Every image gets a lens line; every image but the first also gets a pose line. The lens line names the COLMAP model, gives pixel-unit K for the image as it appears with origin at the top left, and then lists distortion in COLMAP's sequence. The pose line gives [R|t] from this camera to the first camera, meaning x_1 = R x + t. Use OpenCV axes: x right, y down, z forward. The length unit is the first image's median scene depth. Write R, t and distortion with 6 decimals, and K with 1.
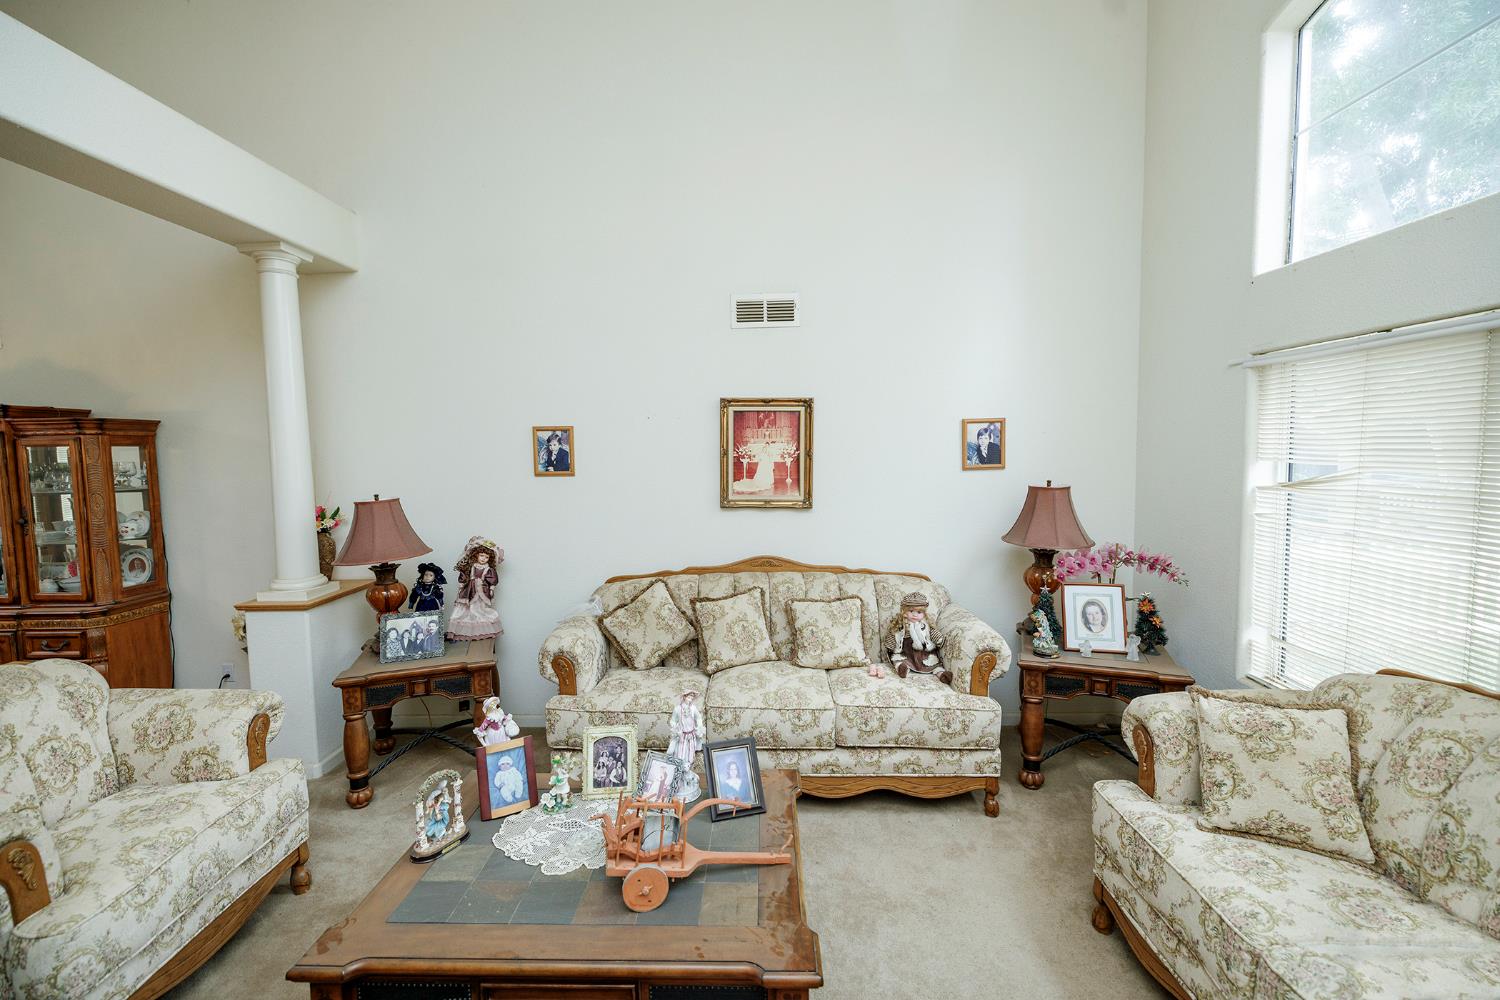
lens RADIAL K [[625.1, 0, 738.2], [0, 625.1, 497.3], [0, 0, 1]] dist [0.000682, -0.000241]
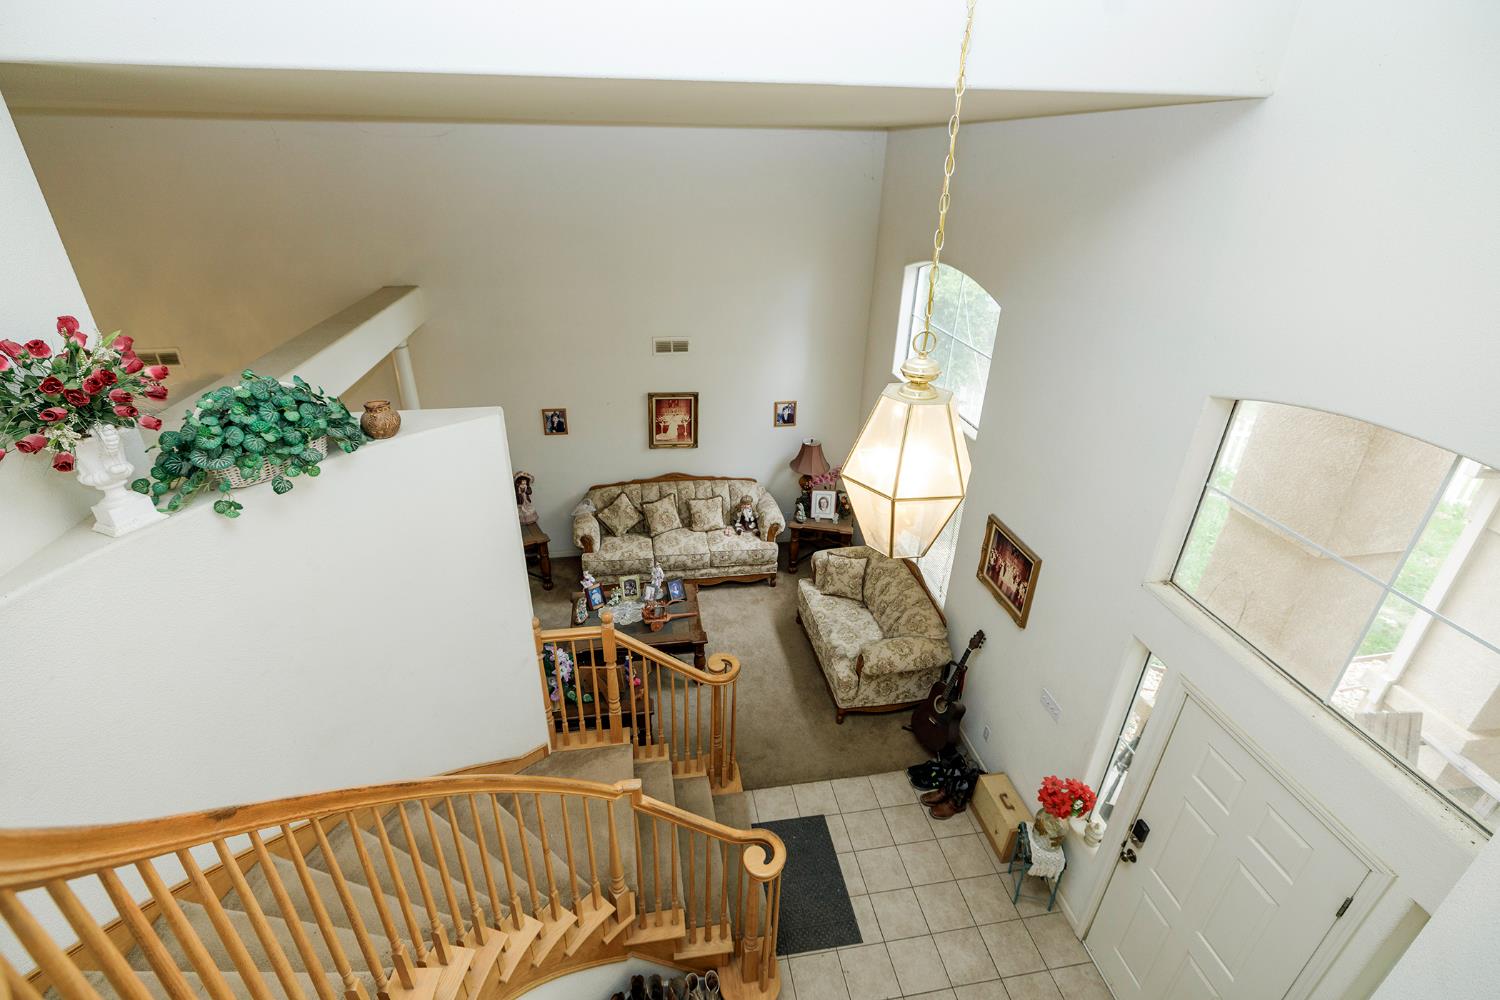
lens RADIAL K [[680.9, 0, 730.4], [0, 680.9, 497.5], [0, 0, 1]] dist [-0.009034, 0.000233]
pose [[0.982615, -0.058299, 0.176262, -0.184012], [-0.014766, 0.921868, 0.387223, -0.746582], [-0.185065, -0.383094, 0.904980, -1.106262]]
